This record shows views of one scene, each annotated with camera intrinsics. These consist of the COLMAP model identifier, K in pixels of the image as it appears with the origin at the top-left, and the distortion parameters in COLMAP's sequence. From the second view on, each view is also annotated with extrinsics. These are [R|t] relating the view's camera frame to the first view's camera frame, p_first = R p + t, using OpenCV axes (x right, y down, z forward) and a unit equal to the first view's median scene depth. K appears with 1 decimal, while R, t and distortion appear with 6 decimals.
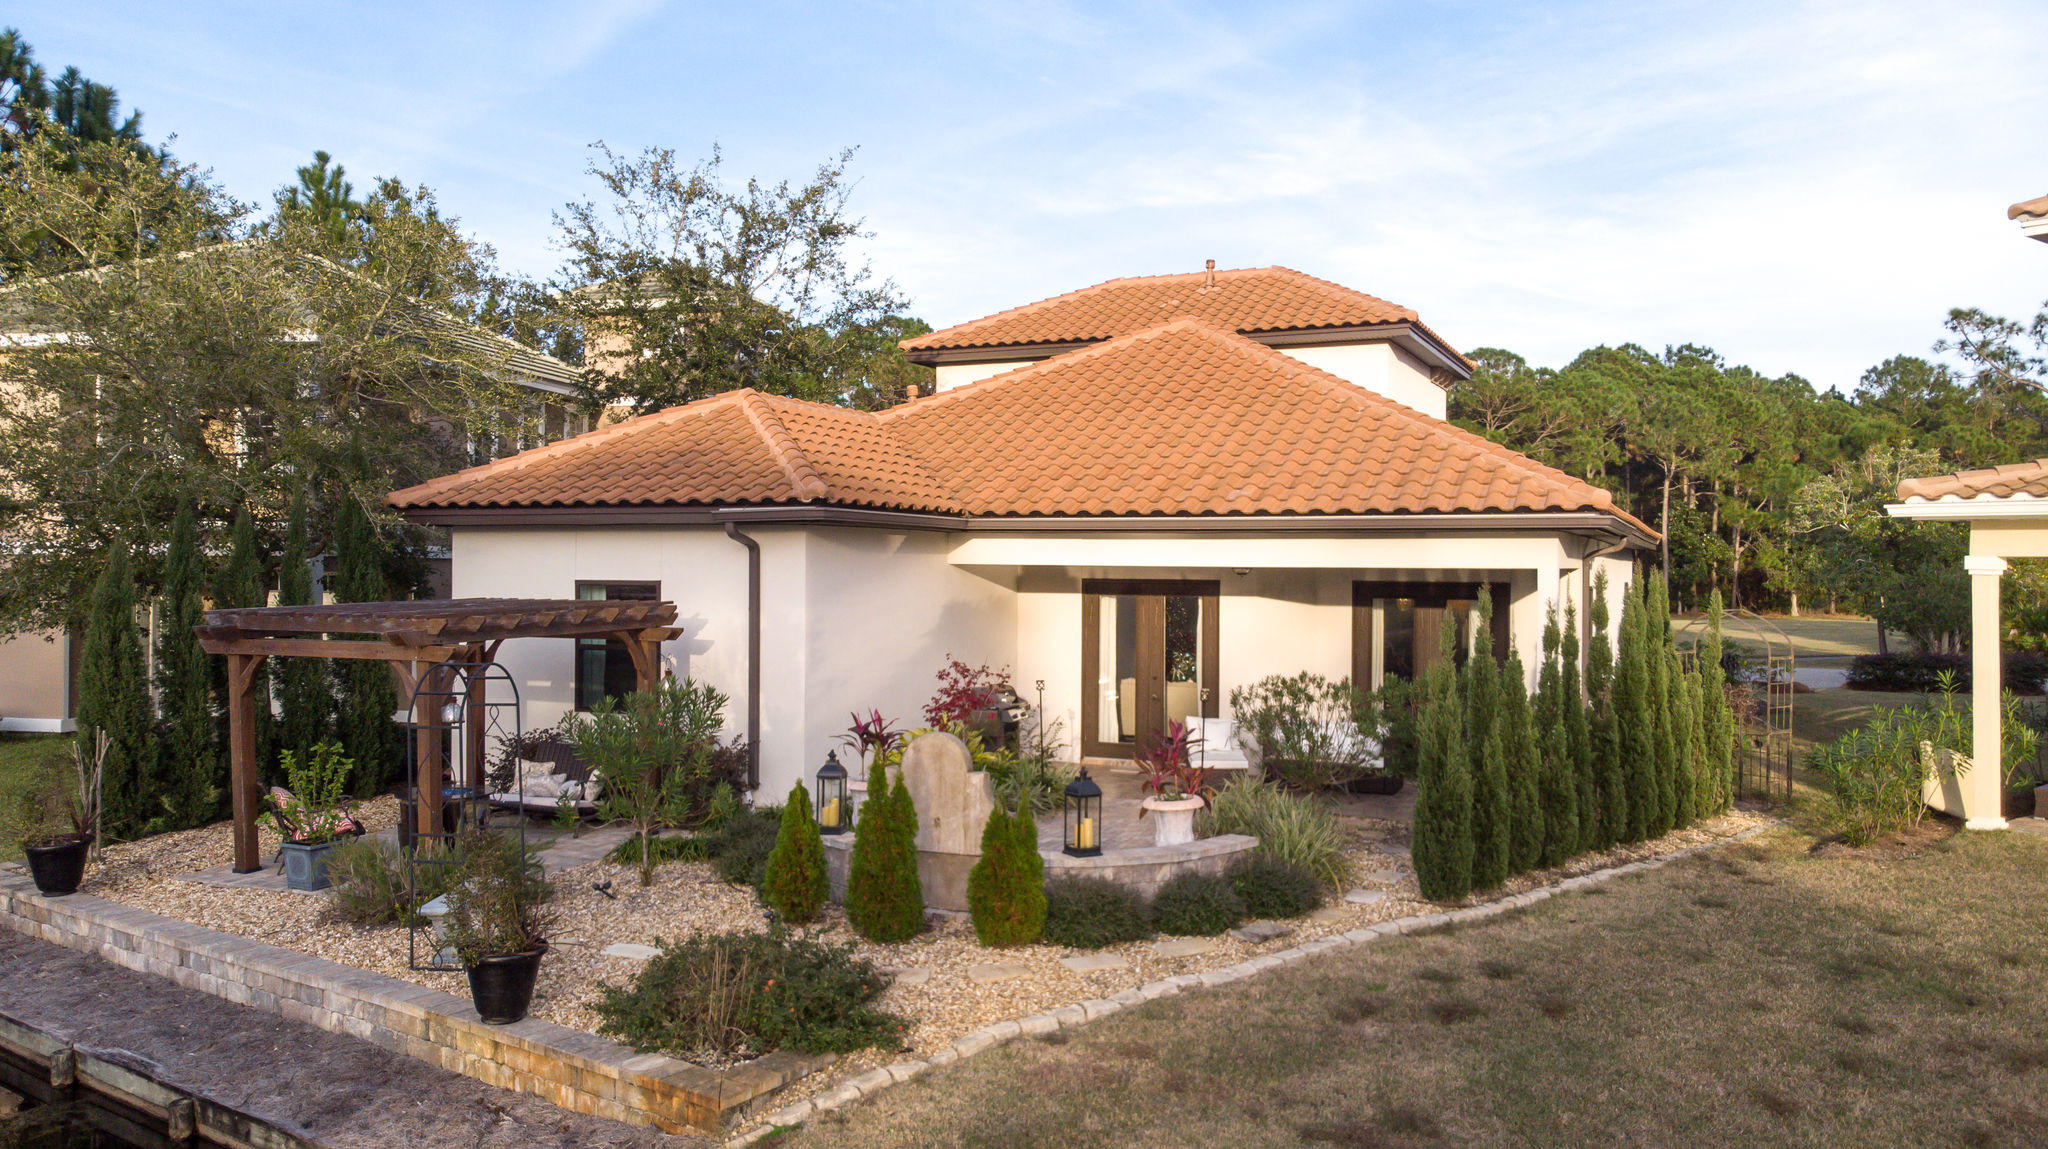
lens RADIAL K [[1490.2, 0, 1023.8], [0, 1490.2, 559.2], [0, 0, 1]] dist [0.009018, 0.042317]
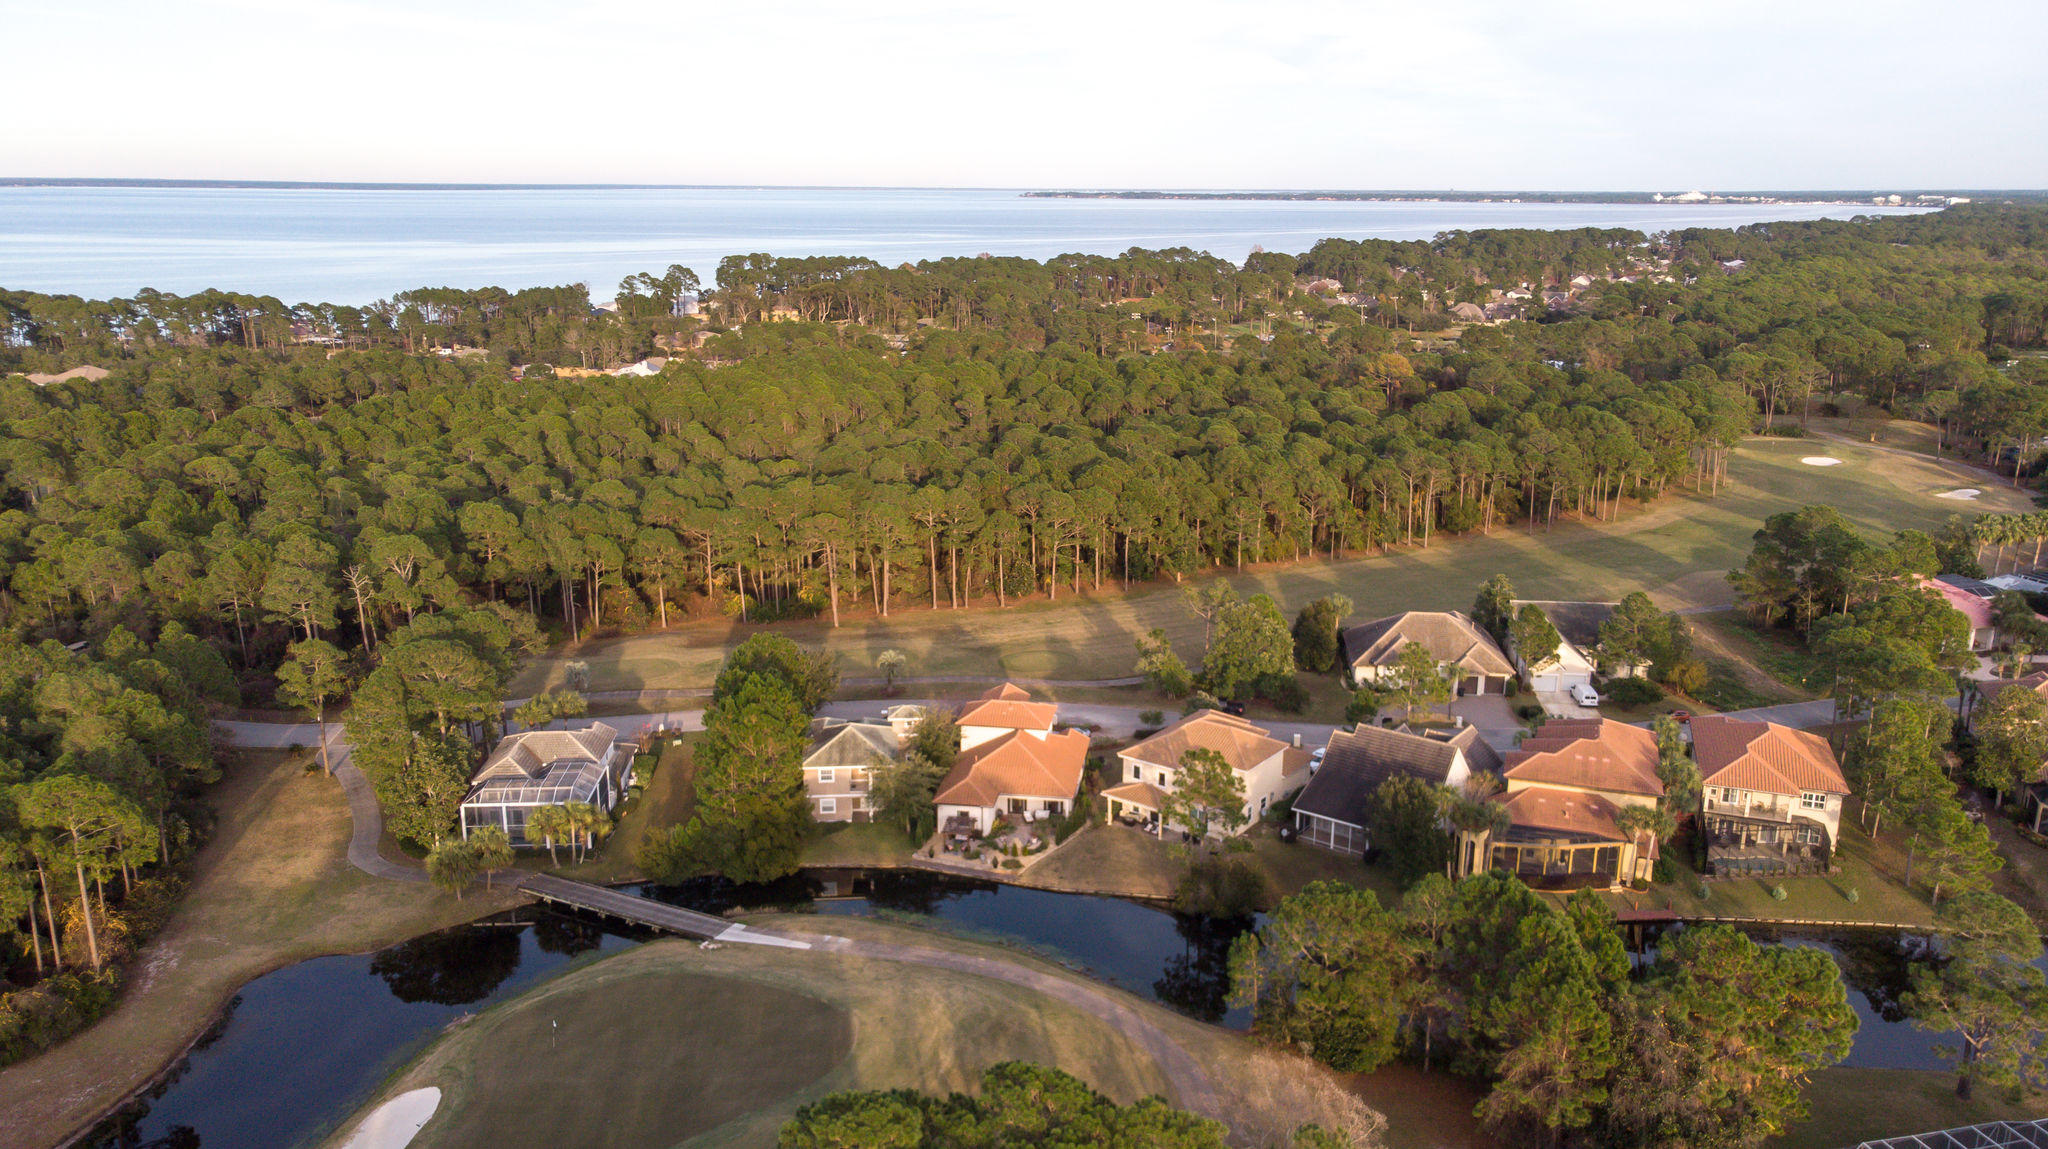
lens RADIAL K [[1508.0, 0, 1028.0], [0, 1508.0, 565.3], [0, 0, 1]] dist [0.024007, 0.006916]
pose [[0.956640, -0.068986, 0.282986, -2.235792], [-0.003831, 0.968484, 0.249047, -3.455704], [-0.291248, -0.239332, 0.926226, -6.674117]]
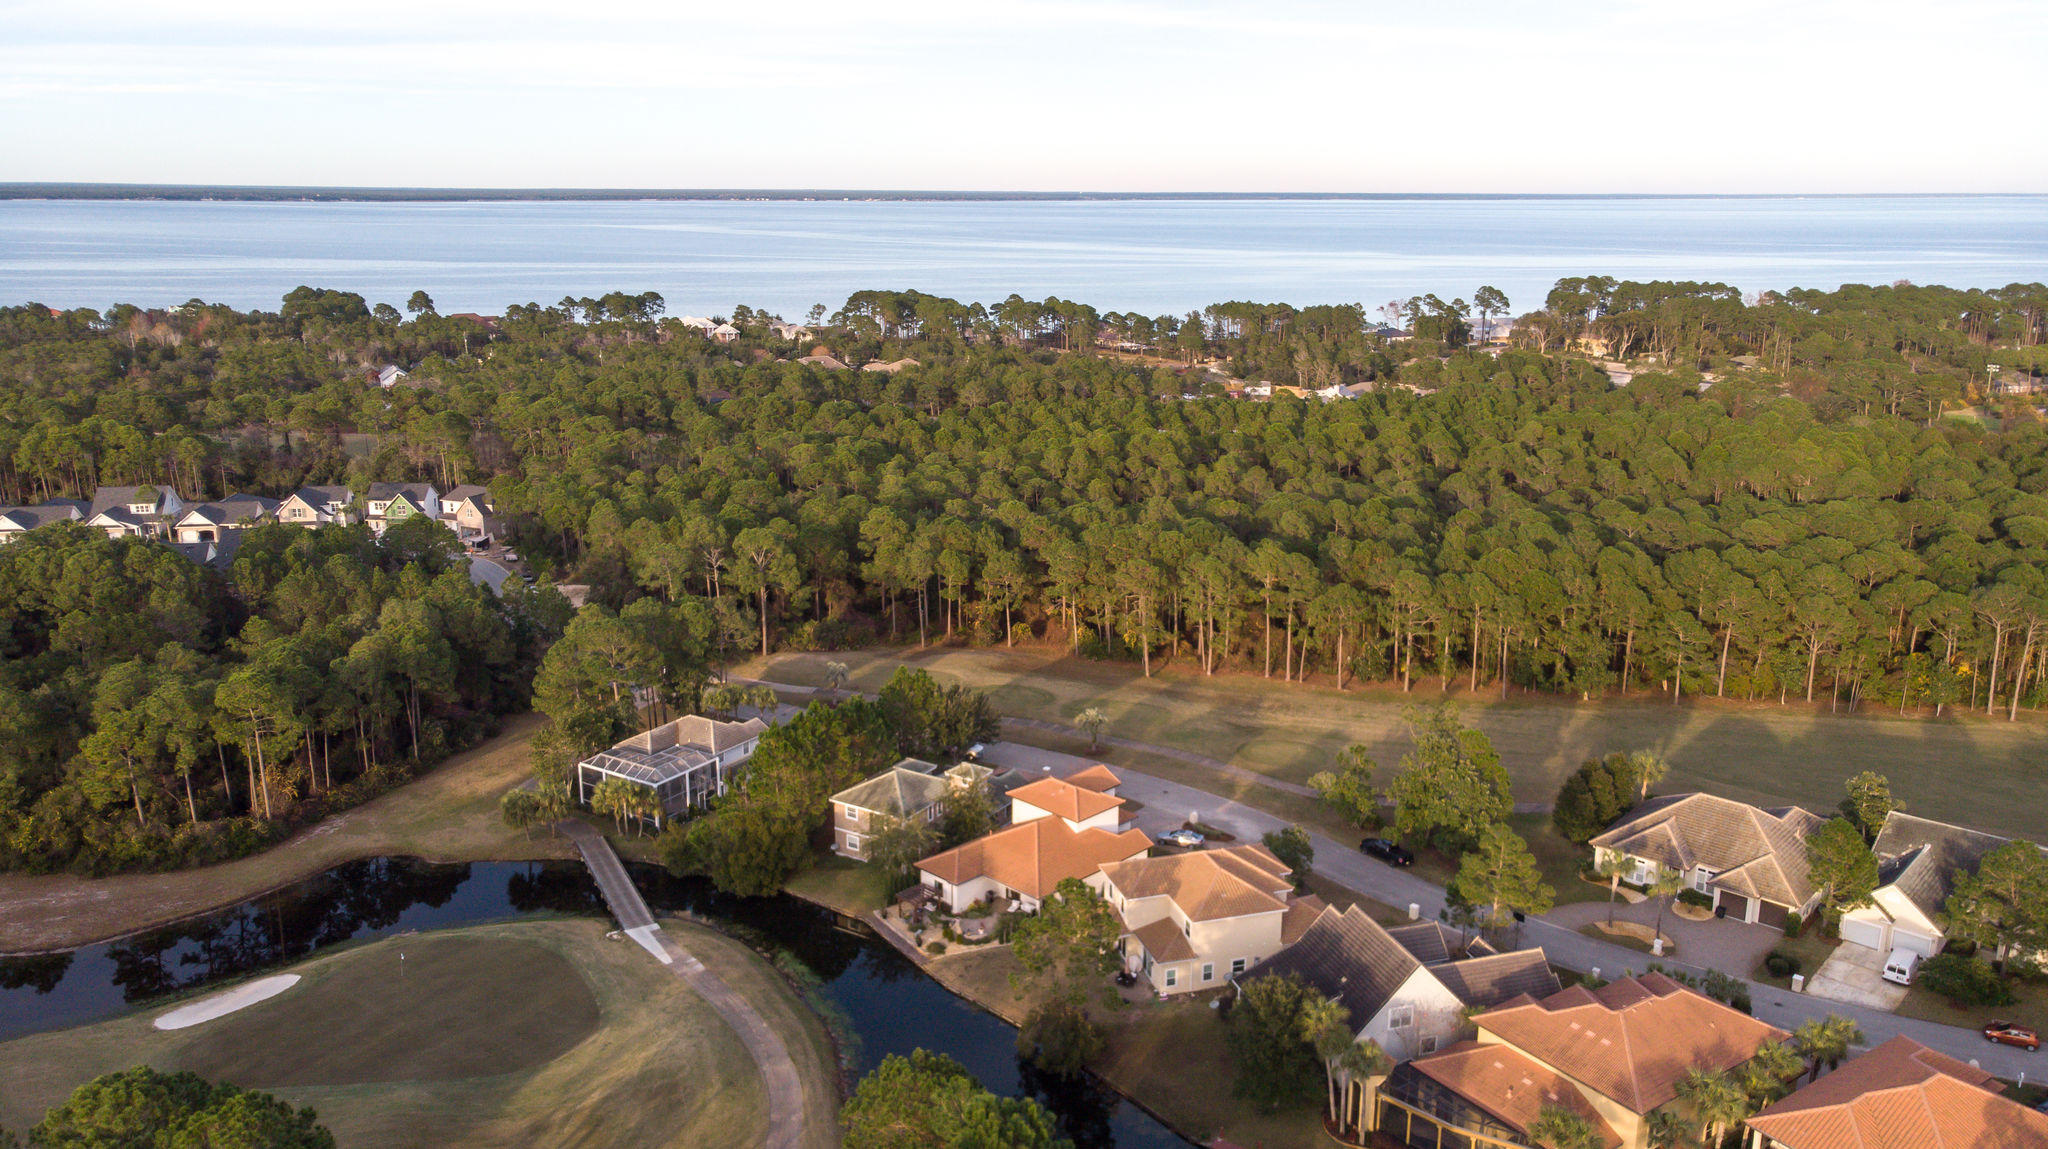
lens RADIAL K [[1508.0, 0, 1028.0], [0, 1508.0, 565.3], [0, 0, 1]] dist [0.024007, 0.006916]
pose [[0.943395, 0.079849, -0.321916, 2.726747], [0.001148, 0.969795, 0.243917, -3.701422], [0.331669, -0.230479, 0.914809, -6.044327]]
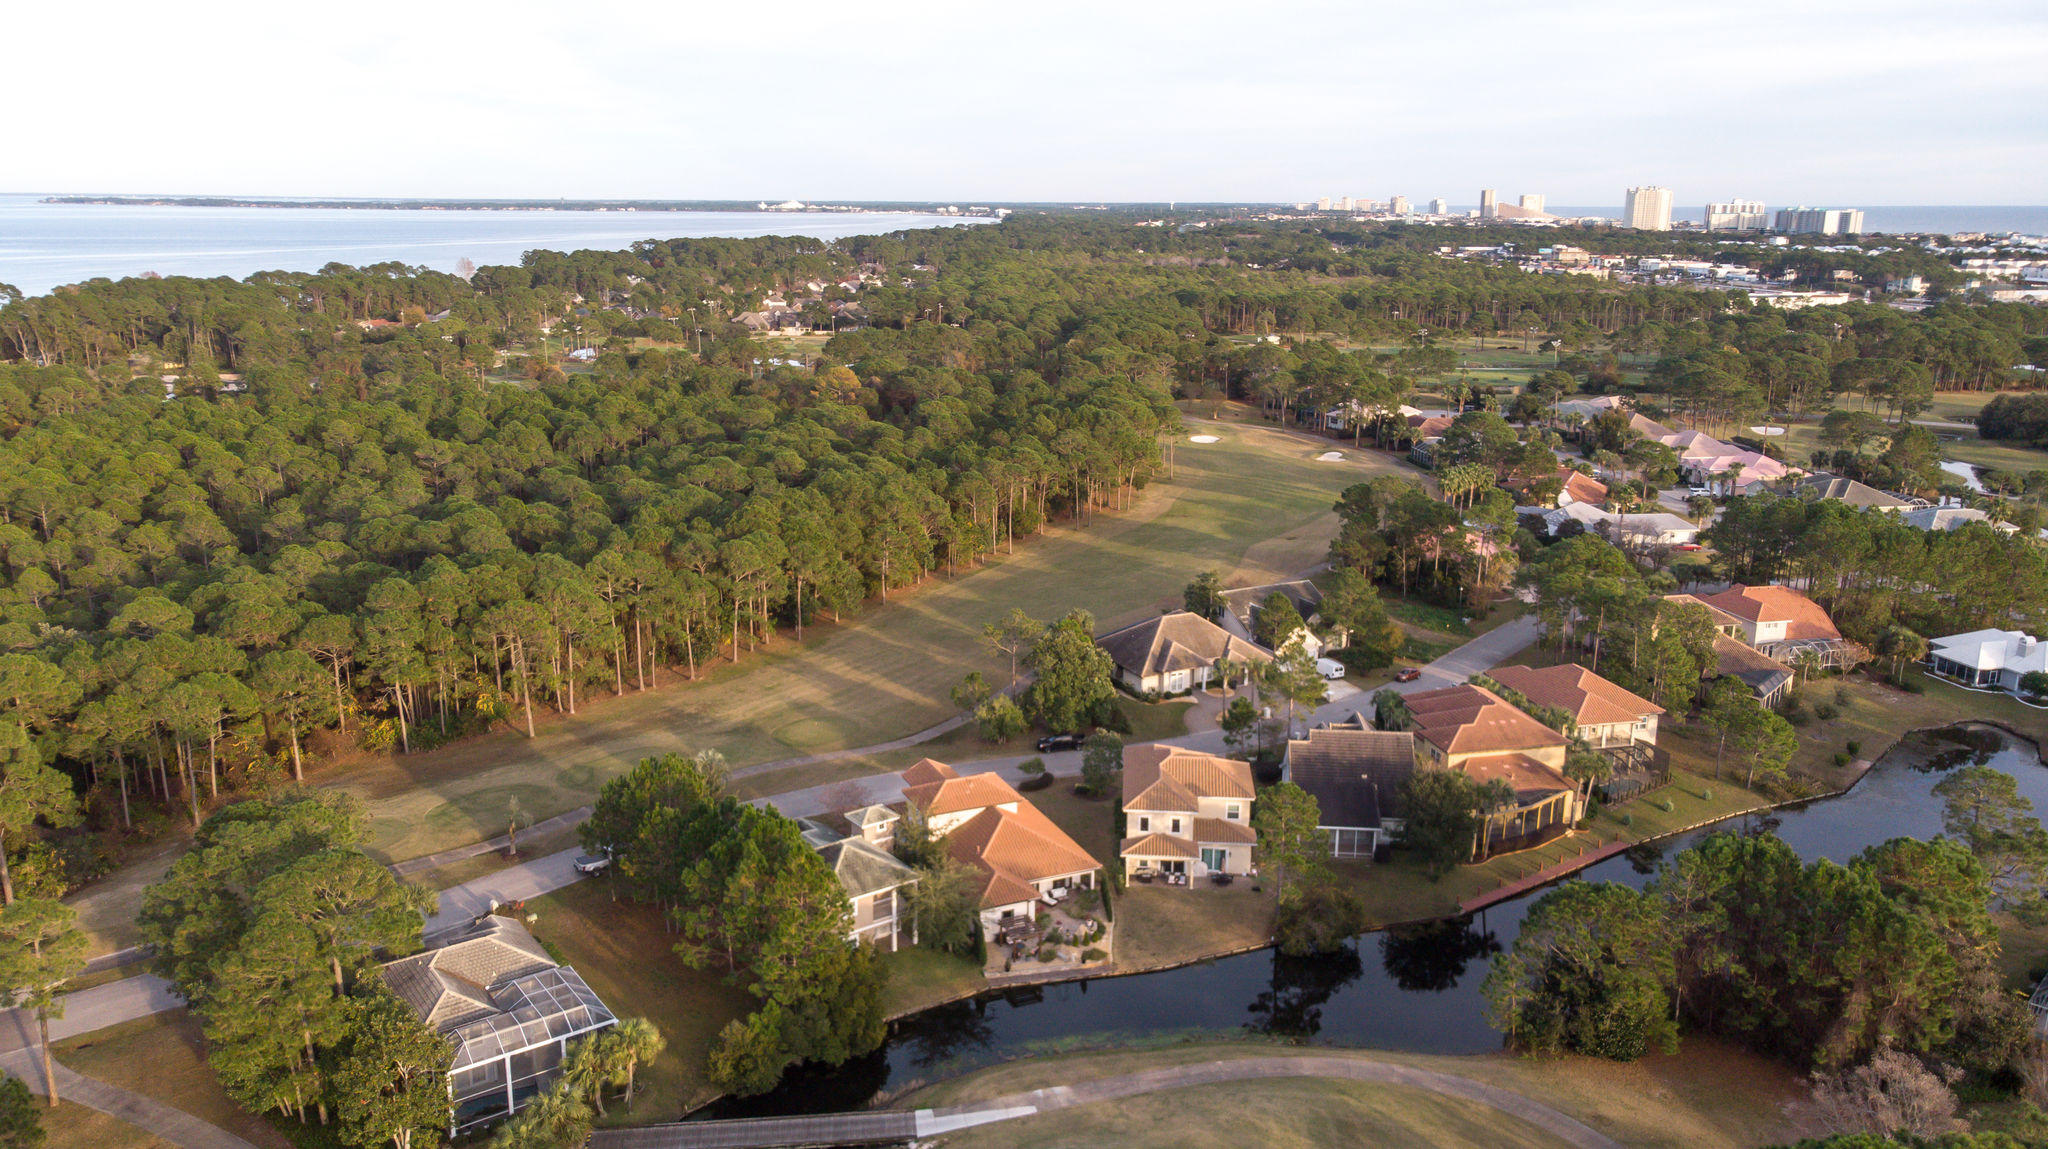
lens RADIAL K [[1508.0, 0, 1028.0], [0, 1508.0, 565.3], [0, 0, 1]] dist [0.024007, 0.006916]
pose [[0.657852, -0.178448, 0.731701, -5.389787], [-0.005332, 0.970397, 0.241455, -3.459096], [-0.753128, -0.162744, 0.637427, -3.581116]]
